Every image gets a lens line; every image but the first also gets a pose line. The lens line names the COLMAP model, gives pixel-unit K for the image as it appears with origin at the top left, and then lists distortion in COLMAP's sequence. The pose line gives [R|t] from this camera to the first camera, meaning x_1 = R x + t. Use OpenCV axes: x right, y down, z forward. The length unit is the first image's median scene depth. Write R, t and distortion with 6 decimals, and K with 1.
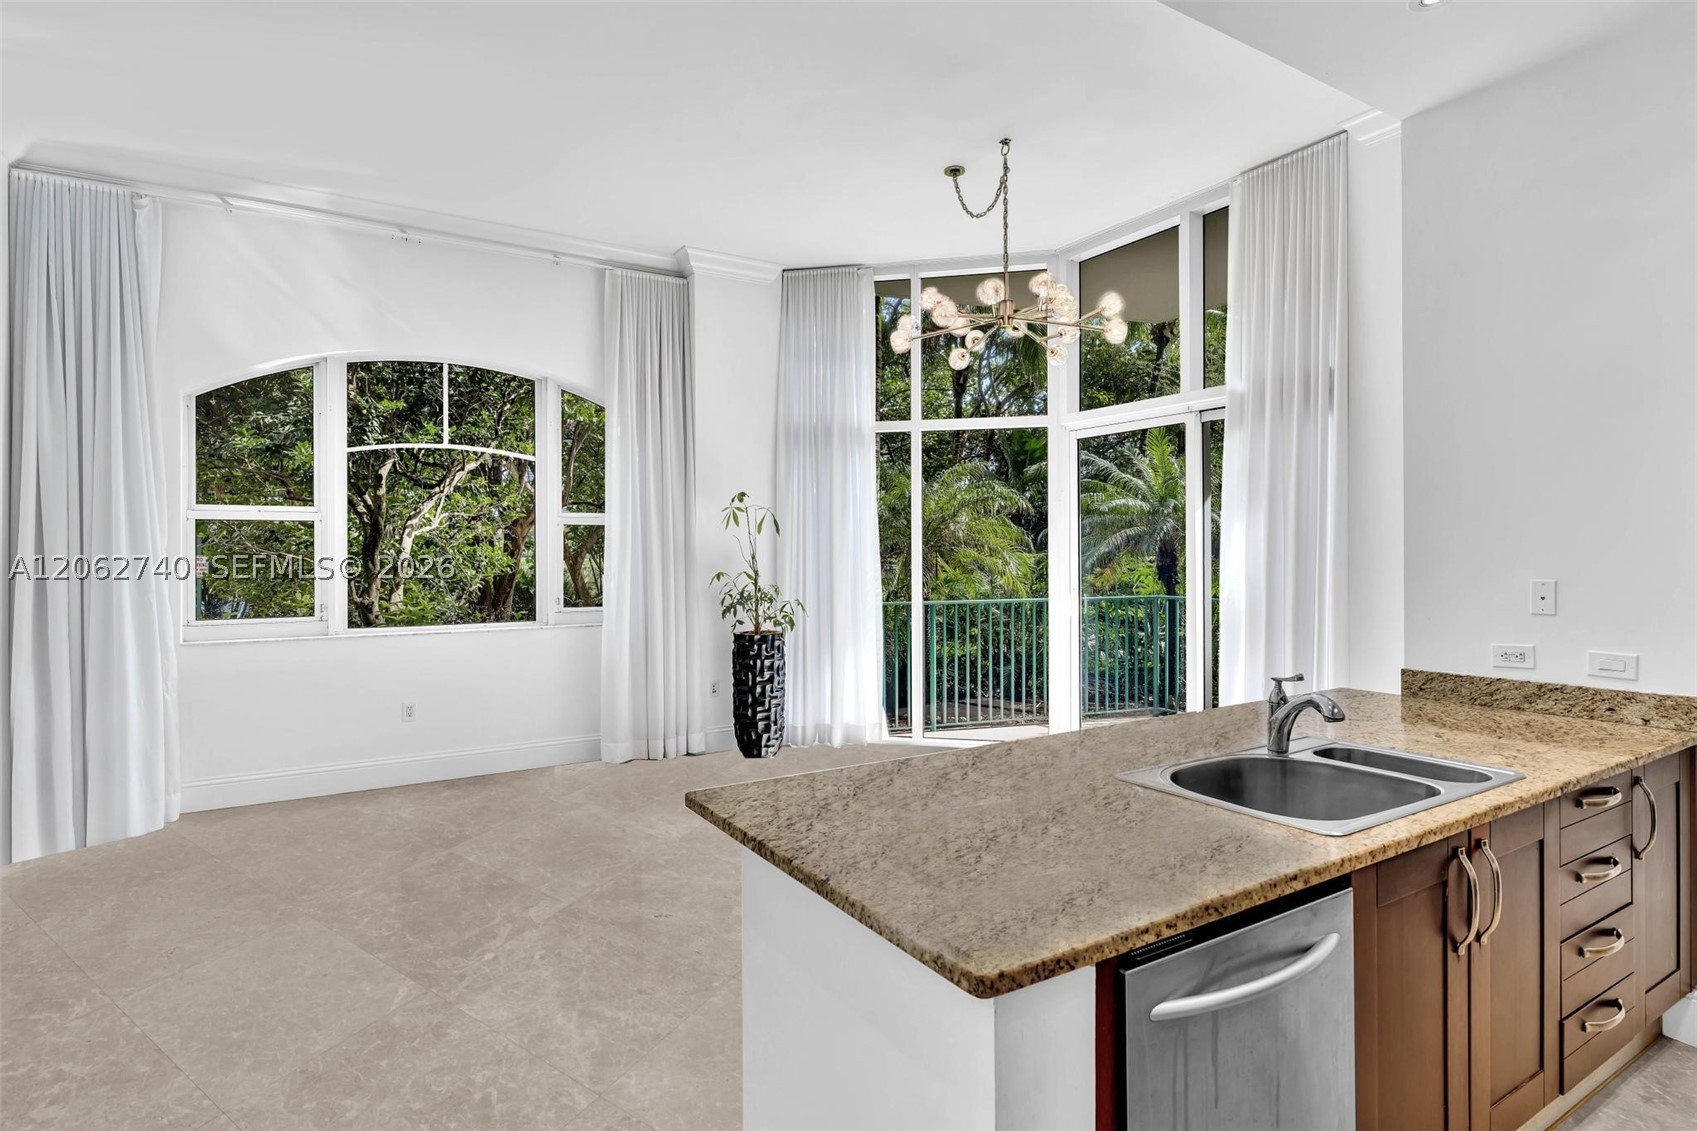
lens RADIAL K [[876.1, 0, 848.8], [0, 876.1, 553.6], [0, 0, 1]] dist [-0.002749, 0.000435]
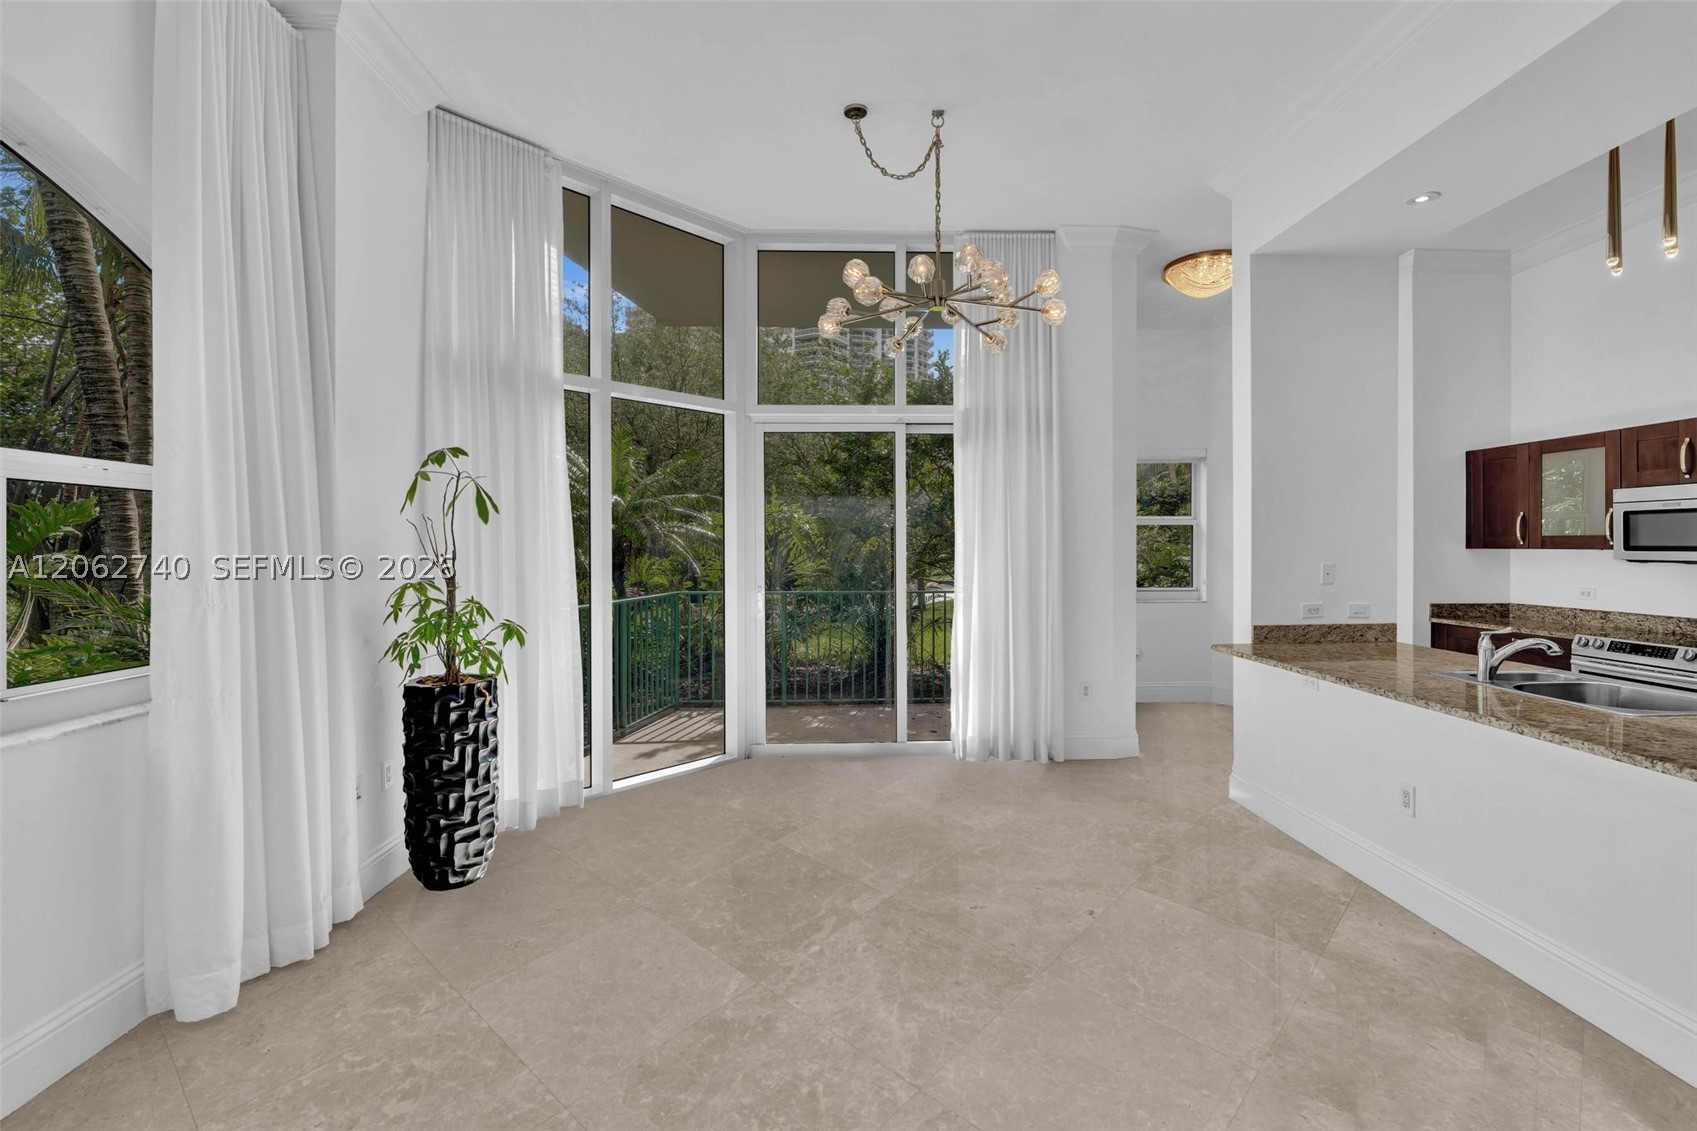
lens RADIAL K [[769.5, 0, 850.2], [0, 769.5, 553.9], [0, 0, 1]] dist [-0.003412, 0.000929]
pose [[0.494029, -0.005475, 0.869428, -0.519228], [0.004112, 0.999984, 0.003960, 0.001414], [-0.869436, 0.001619, 0.494044, 0.590434]]
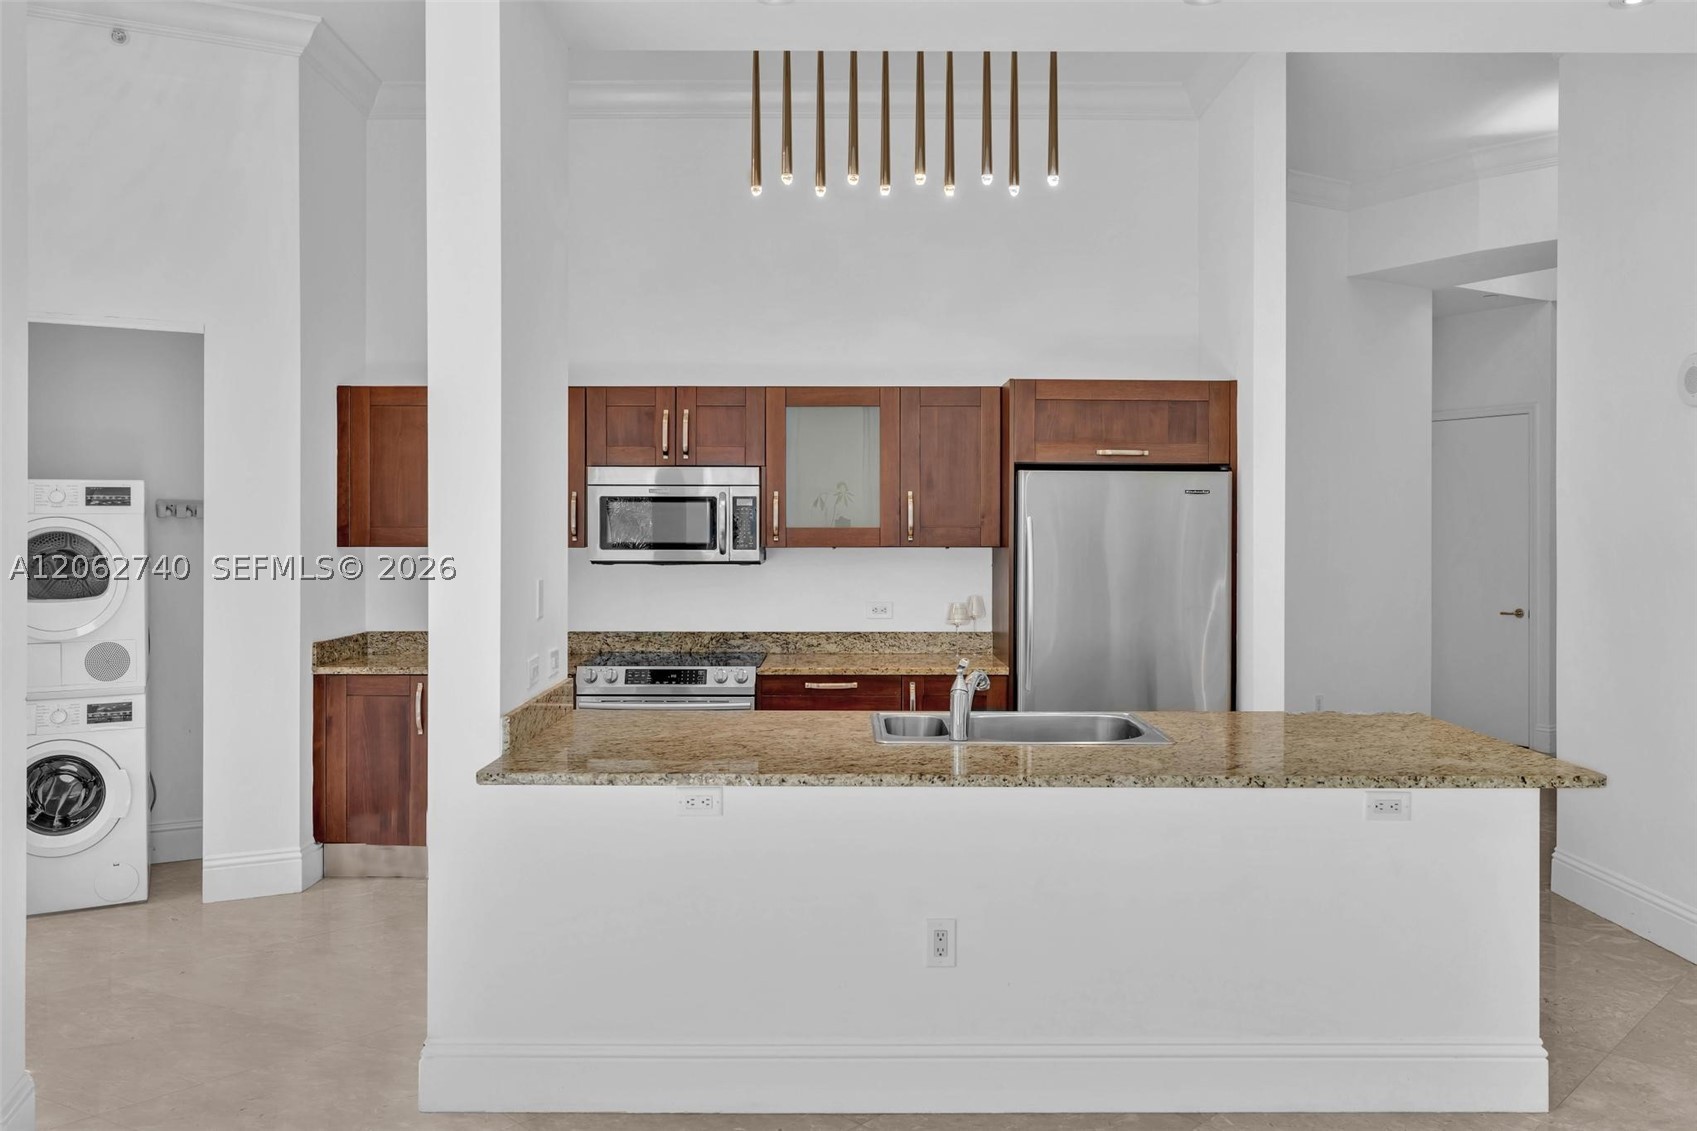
lens RADIAL K [[1279.1, 0, 847.1], [0, 1279.1, 532.5], [0, 0, 1]] dist [-0.002711, 0.003957]
pose [[-0.852907, 0.003695, 0.522049, -0.082569], [0.005326, 0.999985, 0.001623, -0.009743], [-0.522035, 0.004165, -0.852914, 1.075175]]
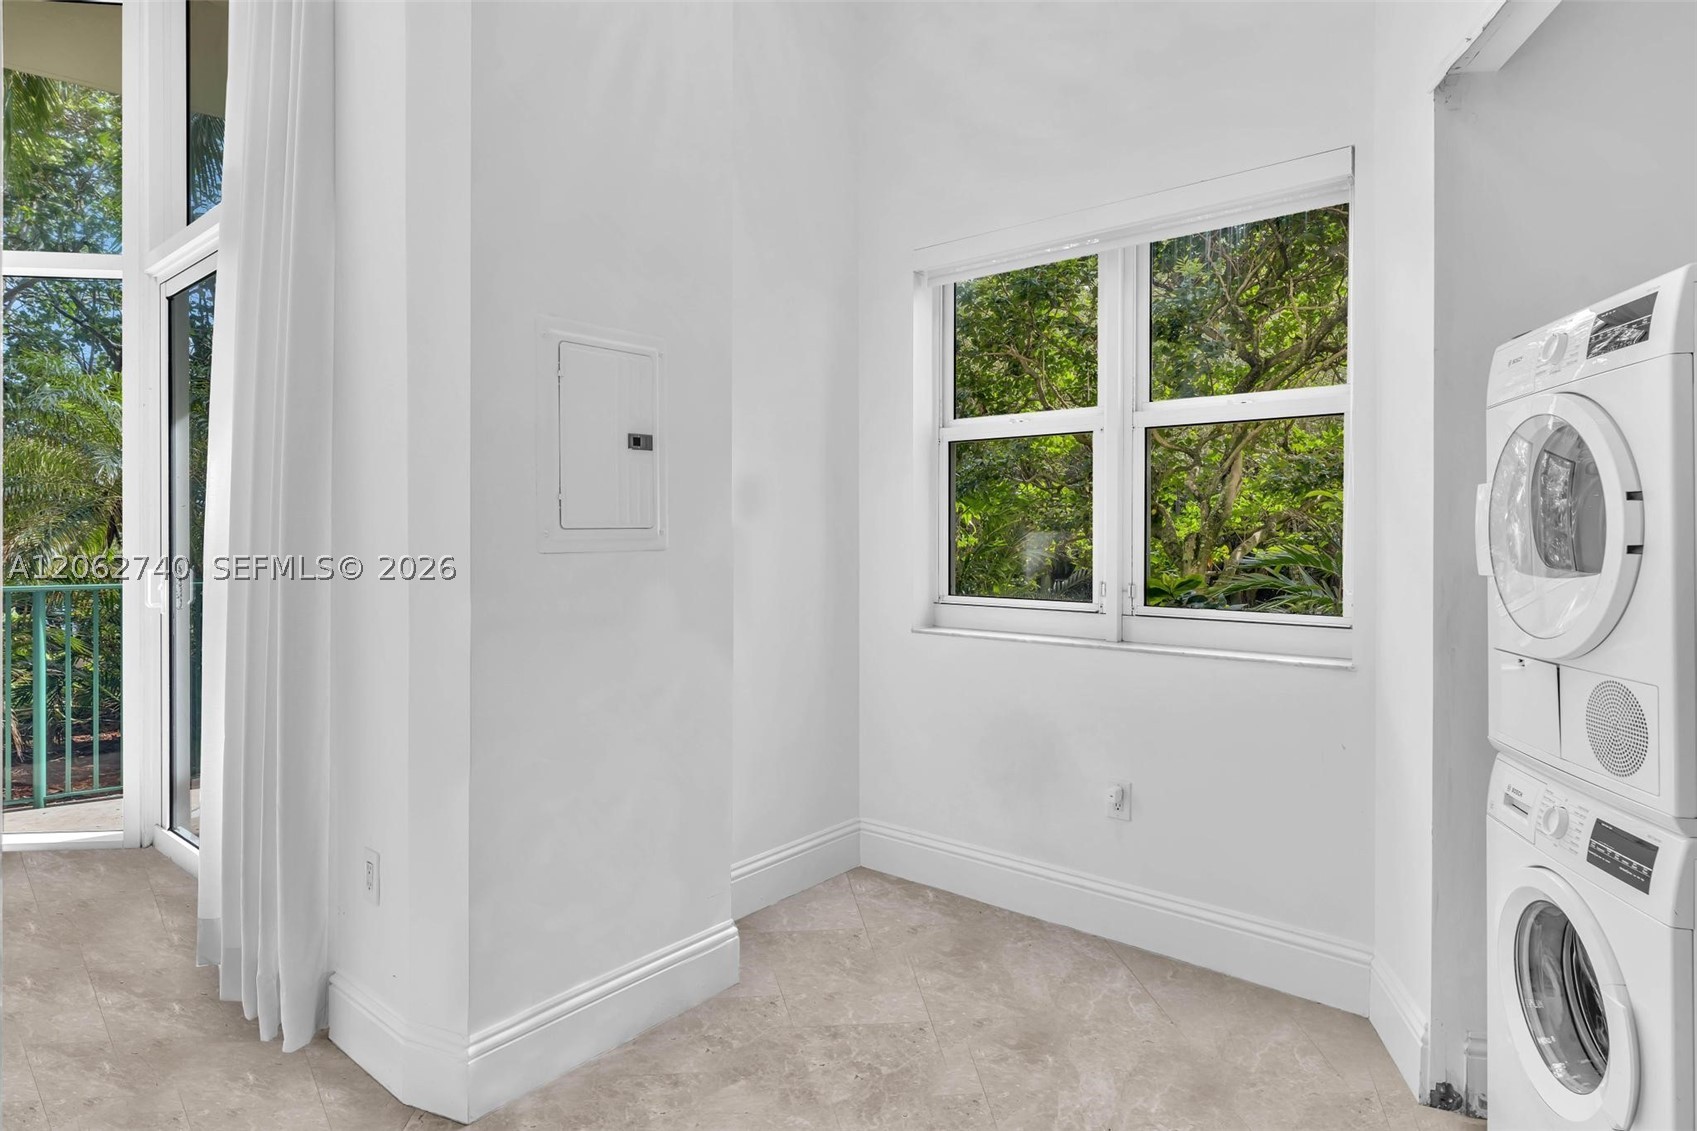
lens RADIAL K [[924.2, 0, 848.0], [0, 924.2, 535.7], [0, 0, 1]] dist [-0.002227, -0.000877]
pose [[0.947375, 0.006772, 0.320055, 0.581199], [-0.006113, 0.999977, -0.003064, 0.028598], [-0.320068, 0.000946, 0.947394, 0.344711]]
